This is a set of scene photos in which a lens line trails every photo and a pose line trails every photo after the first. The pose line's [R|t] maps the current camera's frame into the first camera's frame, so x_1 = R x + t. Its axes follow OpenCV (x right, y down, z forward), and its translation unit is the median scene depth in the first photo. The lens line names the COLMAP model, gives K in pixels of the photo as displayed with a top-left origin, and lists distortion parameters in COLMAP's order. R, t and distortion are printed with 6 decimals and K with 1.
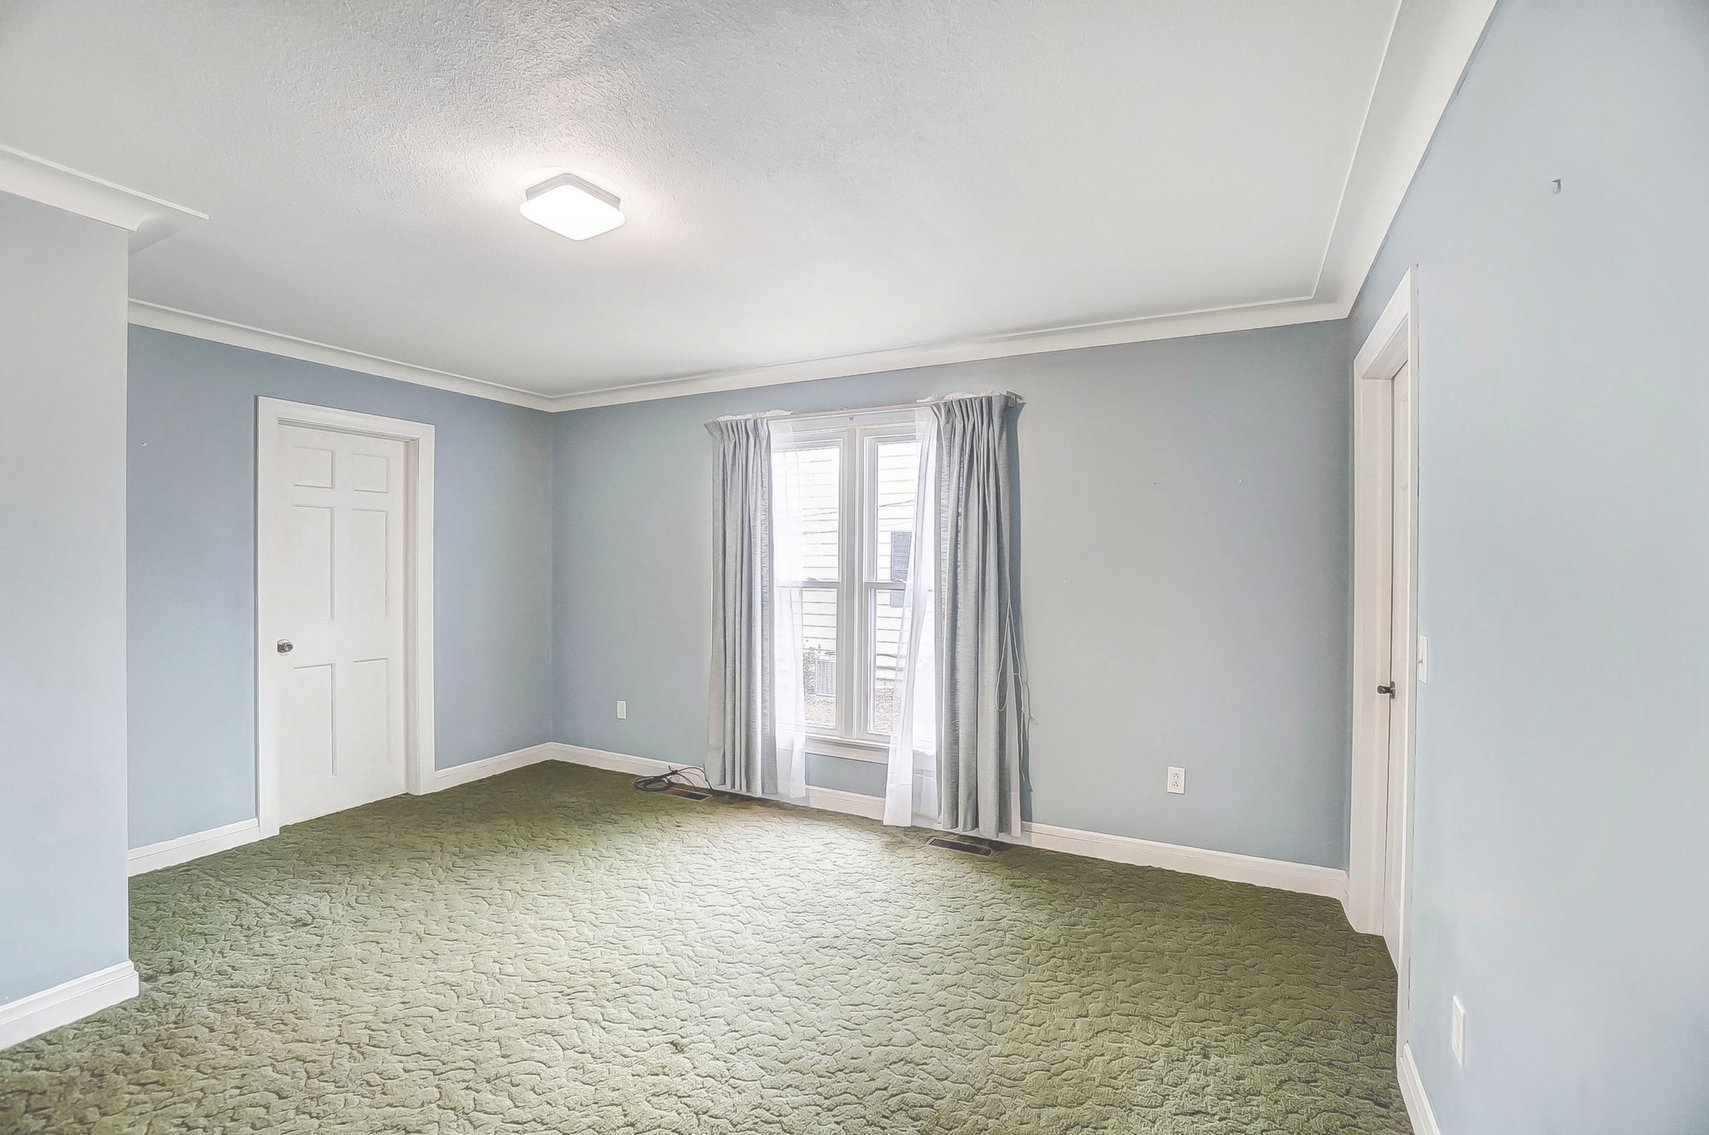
lens RADIAL K [[776.5, 0, 860.0], [0, 776.5, 572.2], [0, 0, 1]] dist [-0.064628, 0.021658]
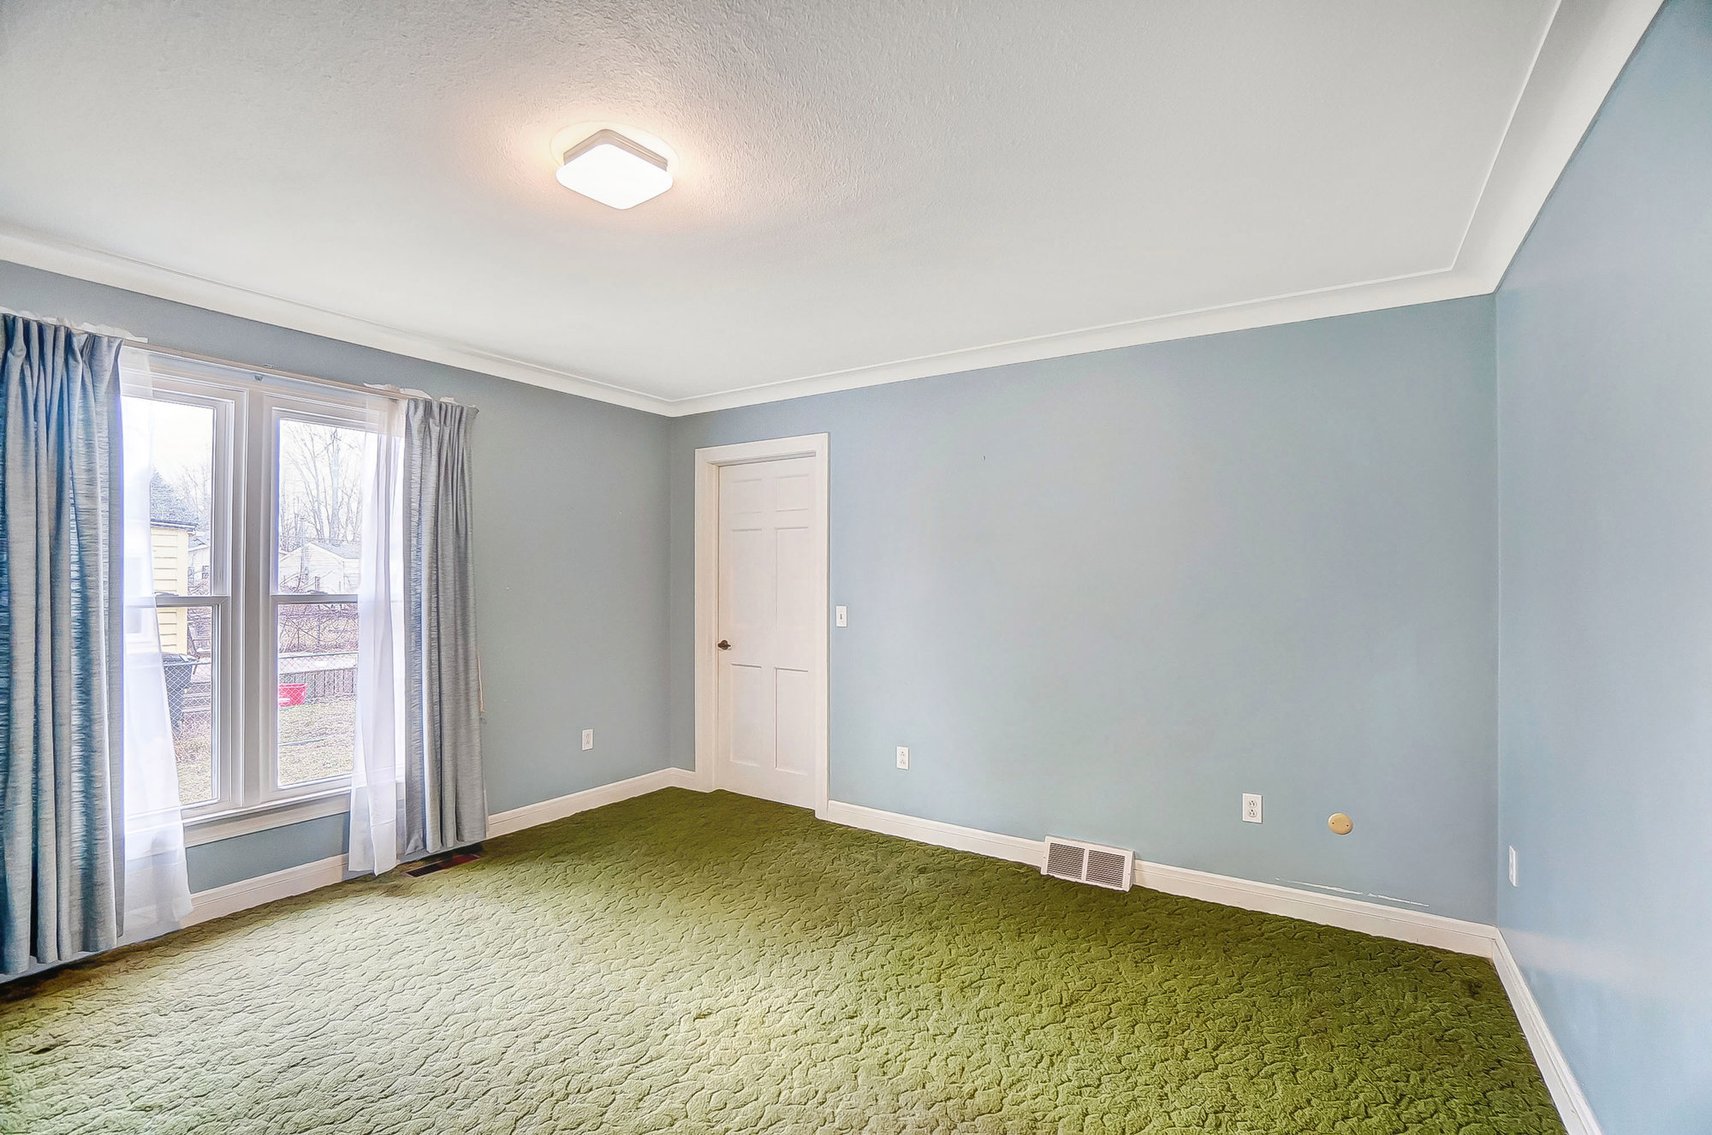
lens RADIAL K [[777.9, 0, 861.5], [0, 777.9, 572.2], [0, 0, 1]] dist [-0.064628, 0.021658]
pose [[0.065936, -0.000487, 0.997824, -0.751040], [0.001489, 0.999999, 0.000389, -0.010119], [-0.997823, 0.001460, 0.065937, 0.394564]]
